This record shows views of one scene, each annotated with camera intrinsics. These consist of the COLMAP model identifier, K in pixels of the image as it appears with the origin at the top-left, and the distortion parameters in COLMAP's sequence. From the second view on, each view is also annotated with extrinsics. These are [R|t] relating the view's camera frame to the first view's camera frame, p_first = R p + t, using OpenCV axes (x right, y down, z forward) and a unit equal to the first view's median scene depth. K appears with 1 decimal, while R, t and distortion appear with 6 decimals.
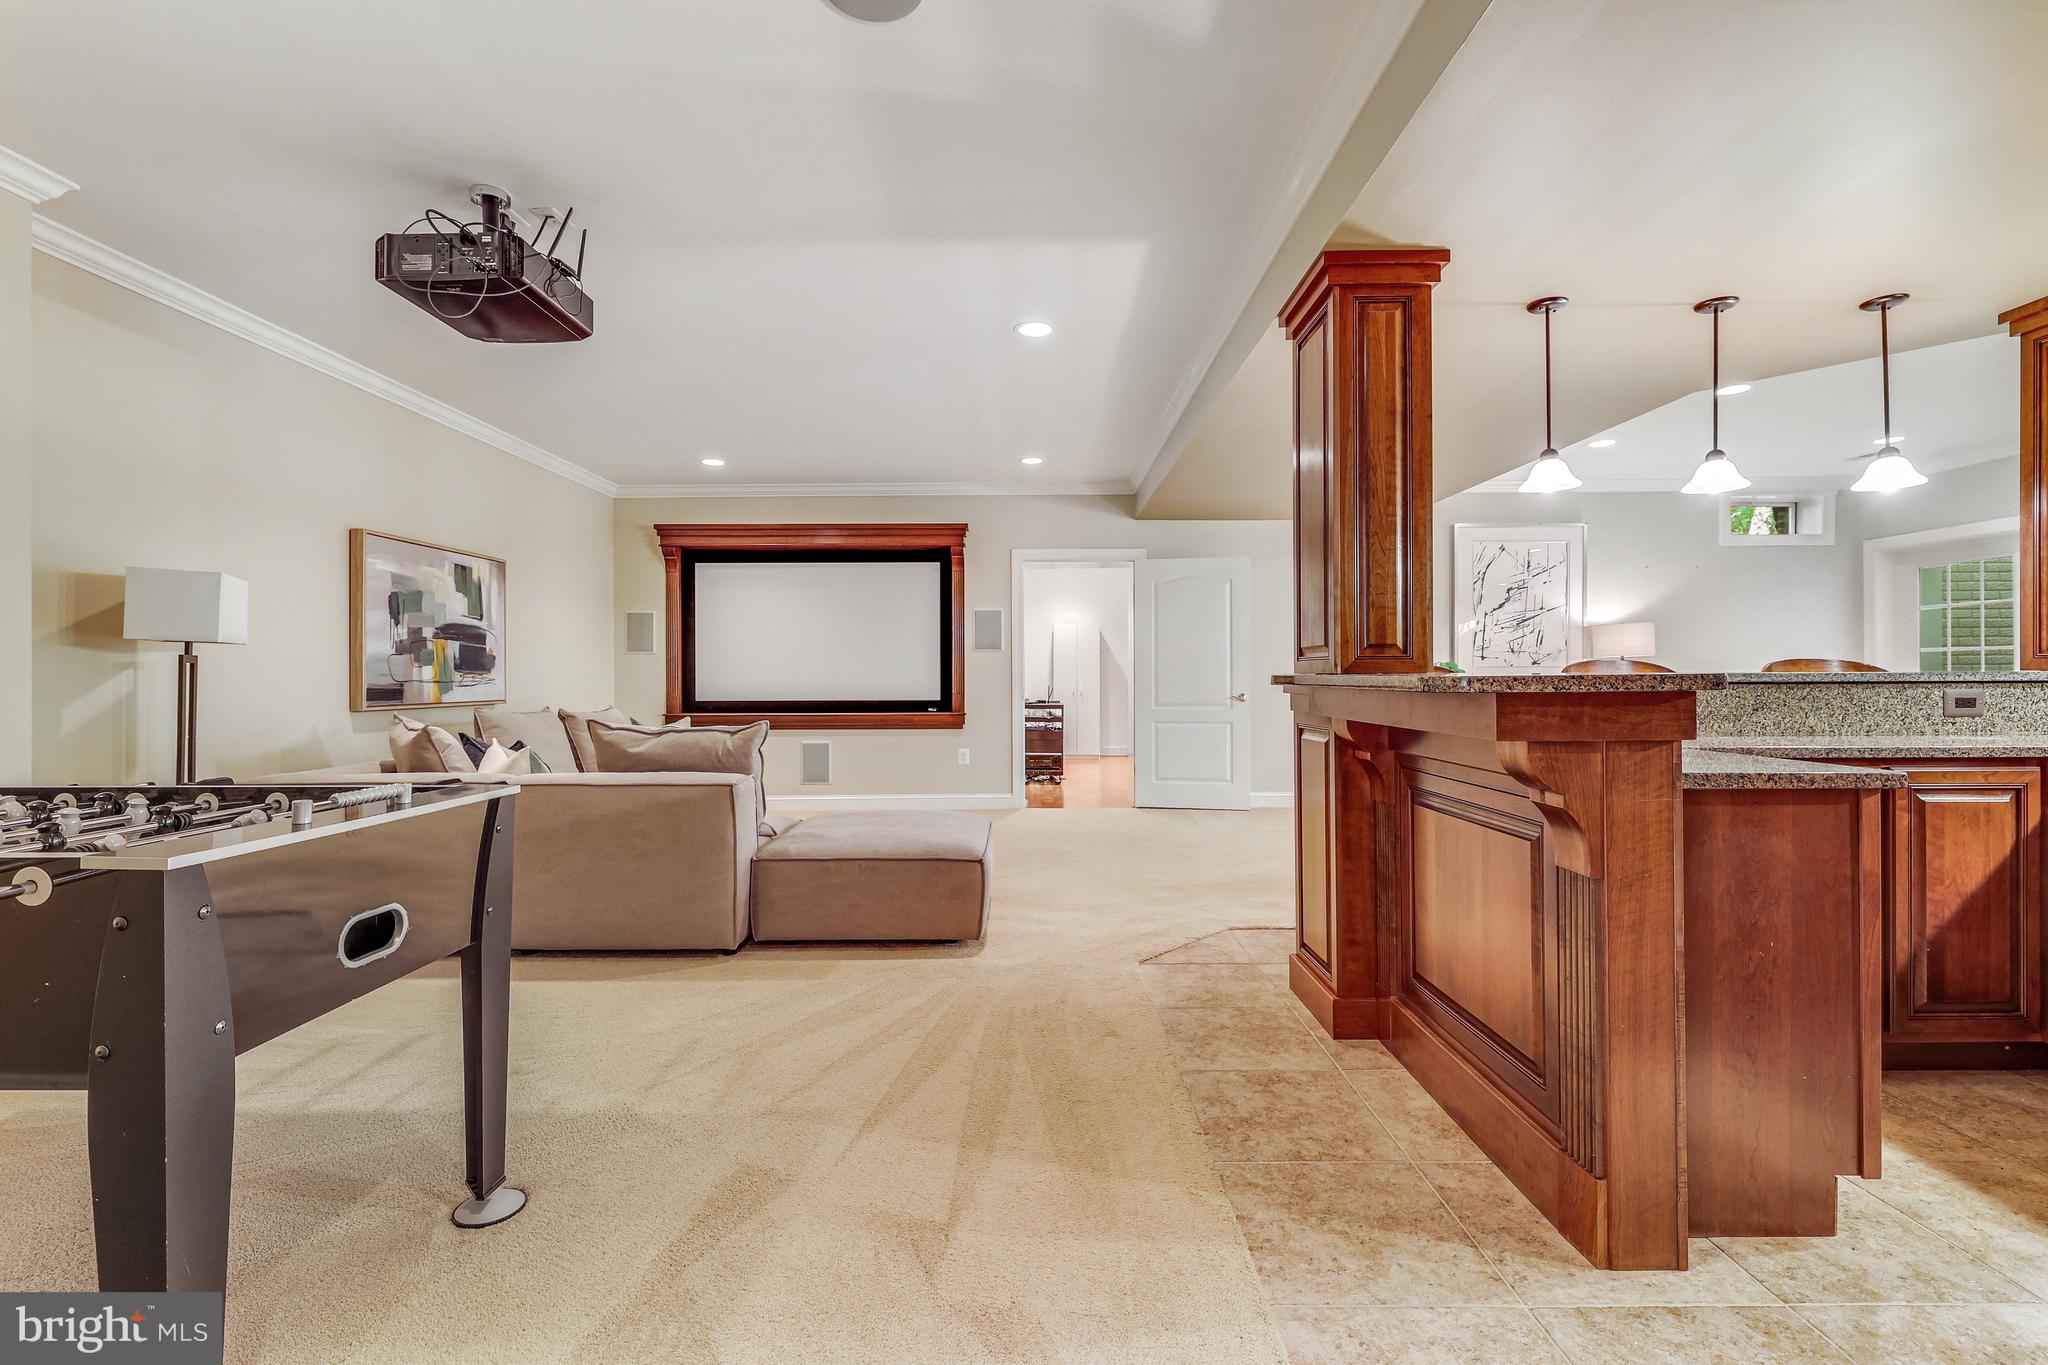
lens RADIAL K [[893.0, 0, 1026.9], [0, 893.0, 674.3], [0, 0, 1]] dist [-0.002028, -0.000250]
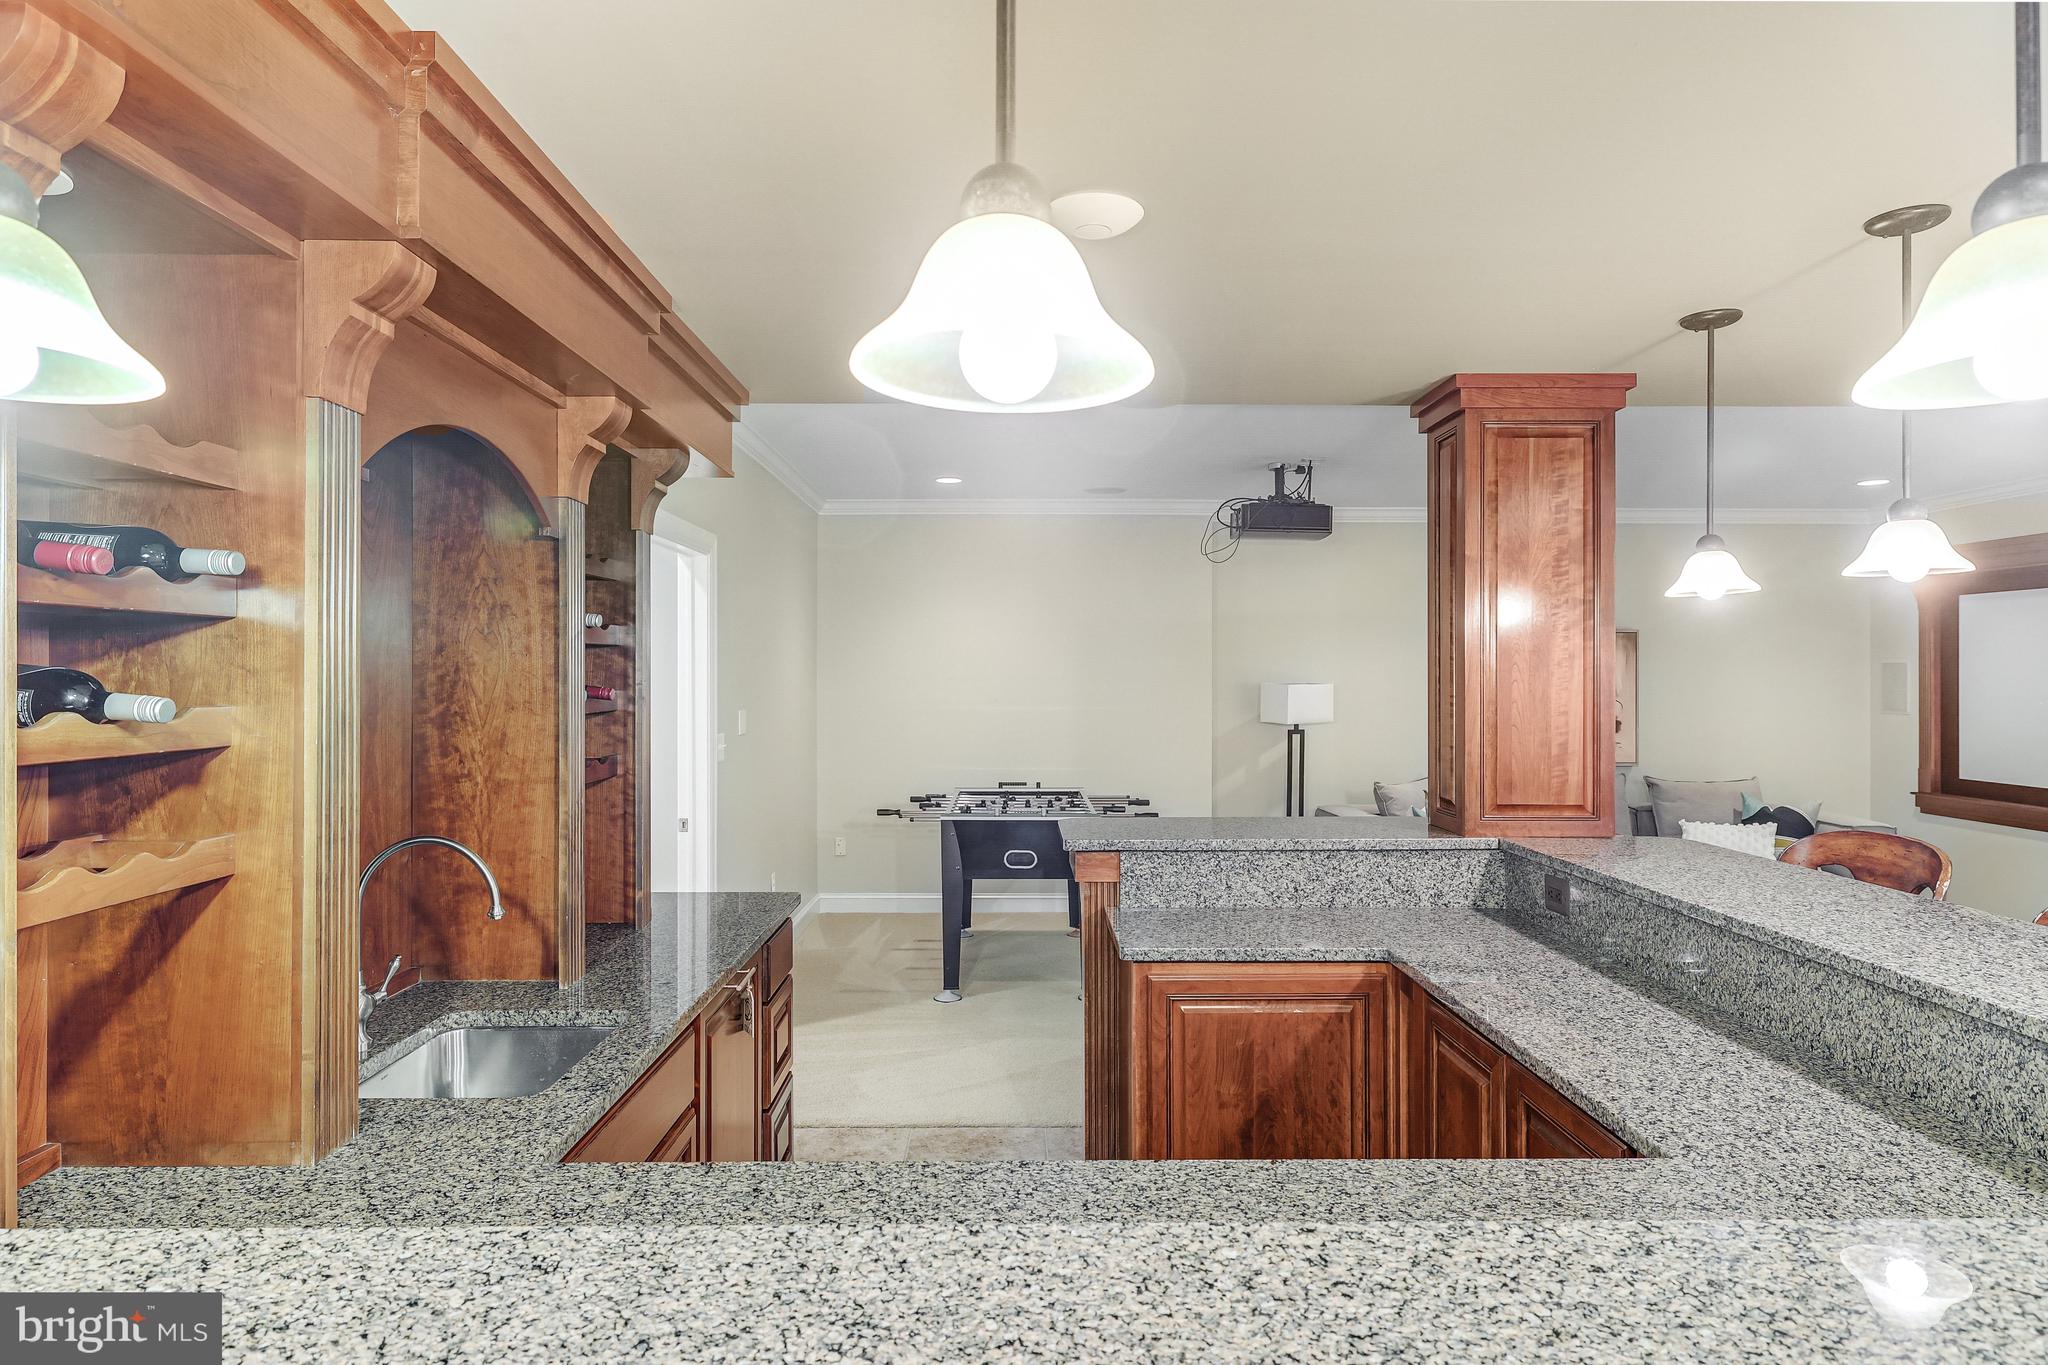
lens RADIAL K [[1174.6, 0, 1024.0], [0, 1174.6, 682.5], [0, 0, 1]] dist [-0.003269, -0.000757]
pose [[0.007587, 0.010891, -0.999912, 0.846518], [0.000616, 0.999940, 0.010896, -0.087677], [0.999971, -0.000699, 0.007580, 0.277569]]
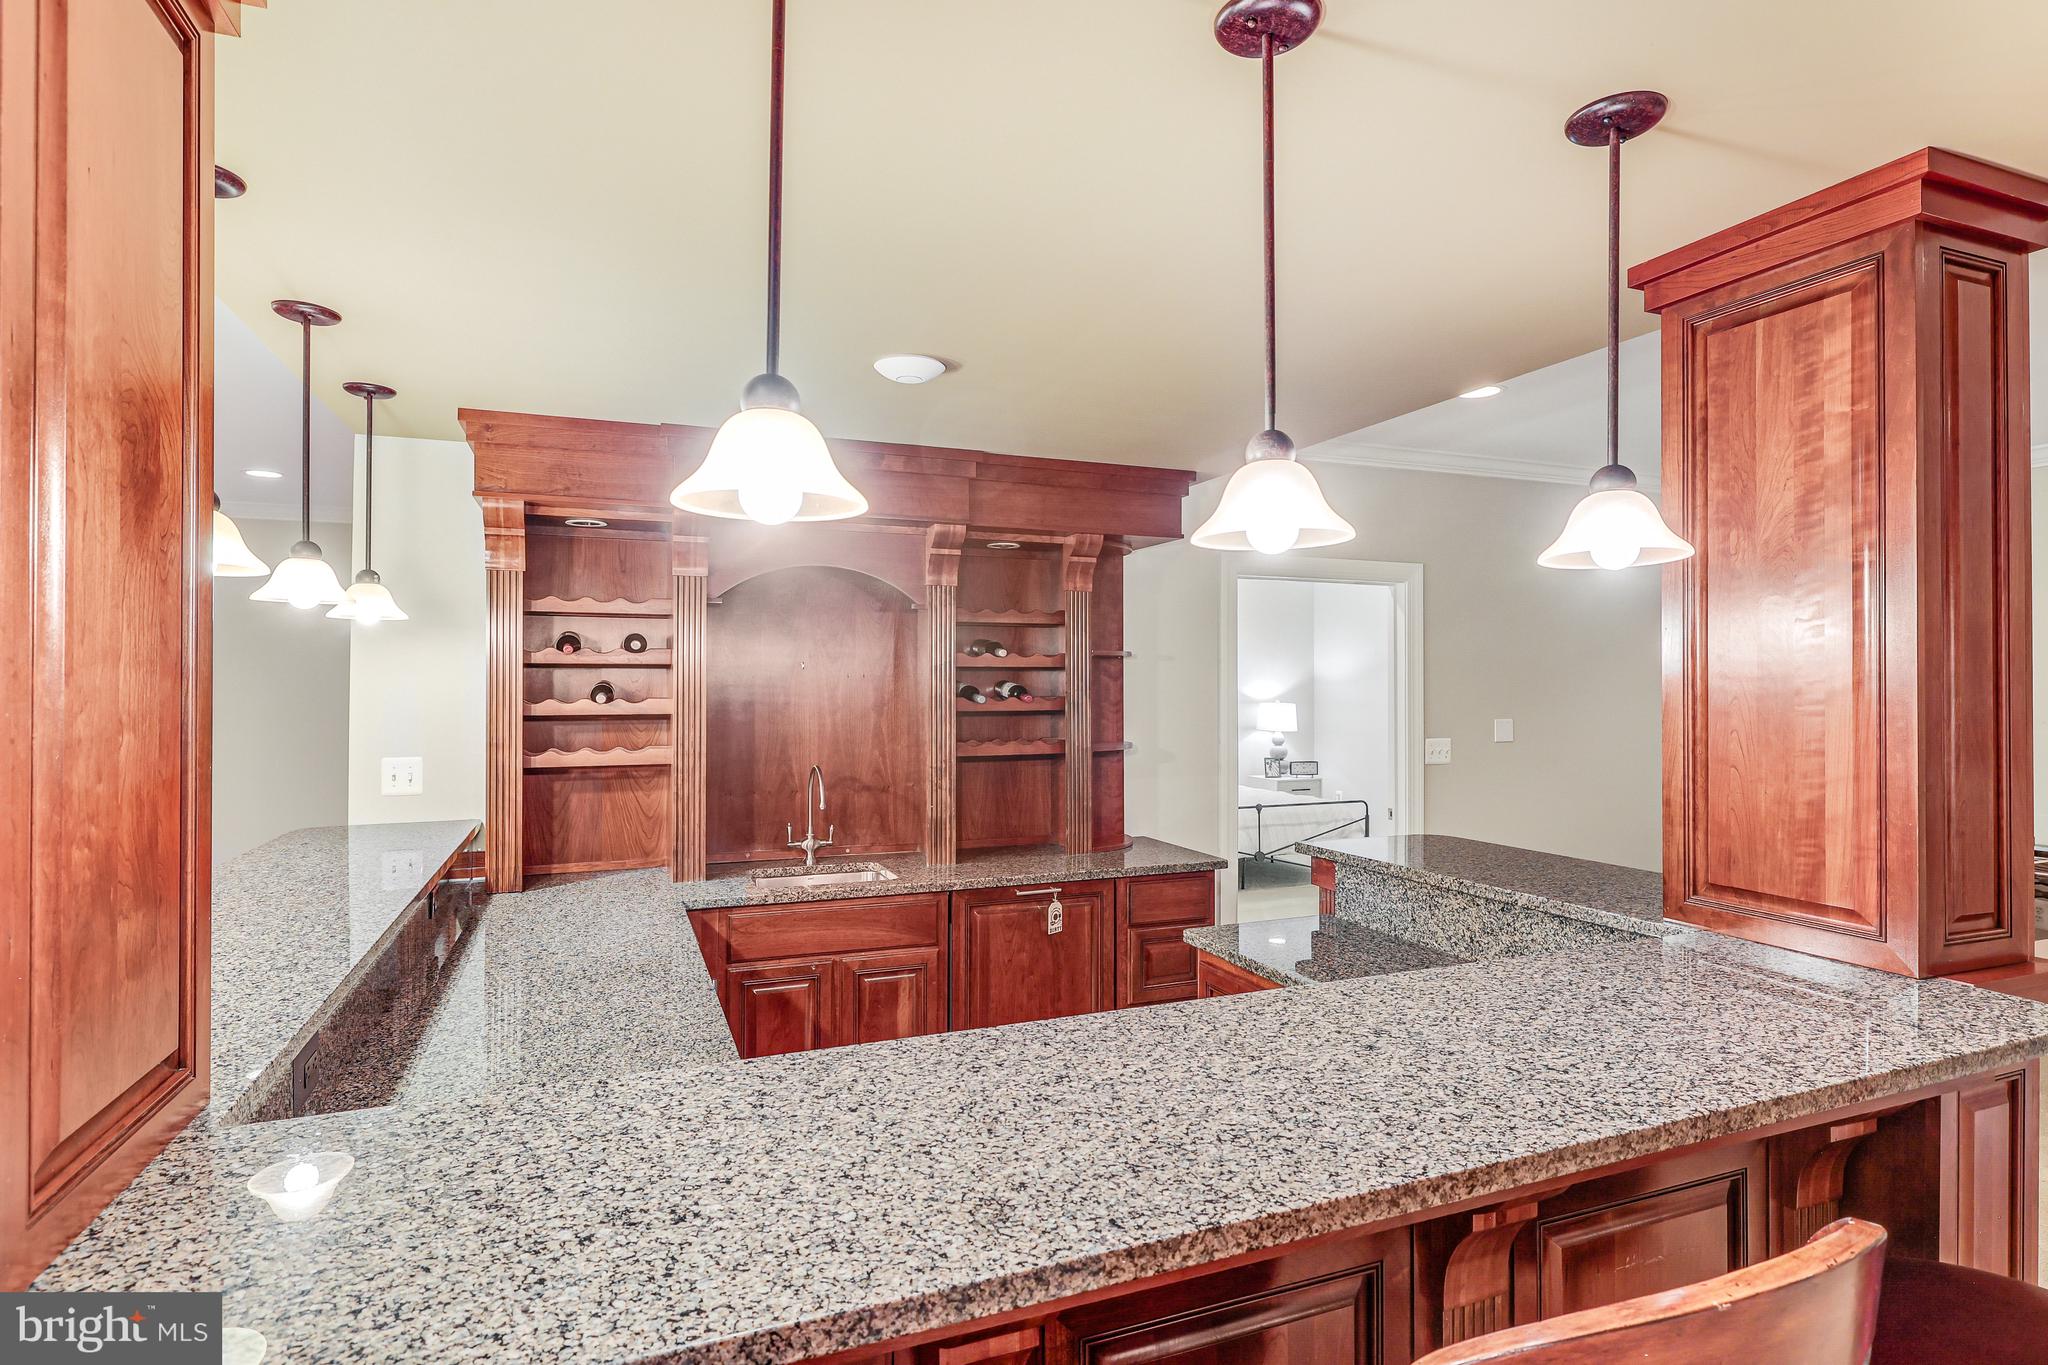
lens RADIAL K [[1011.4, 0, 1031.4], [0, 1011.4, 679.3], [0, 0, 1]] dist [-0.000709, -0.000244]
pose [[-0.923931, 0.000516, -0.382559, 0.589347], [0.002772, 0.999982, -0.005346, -0.087031], [0.382549, -0.005999, -0.923916, 0.765671]]
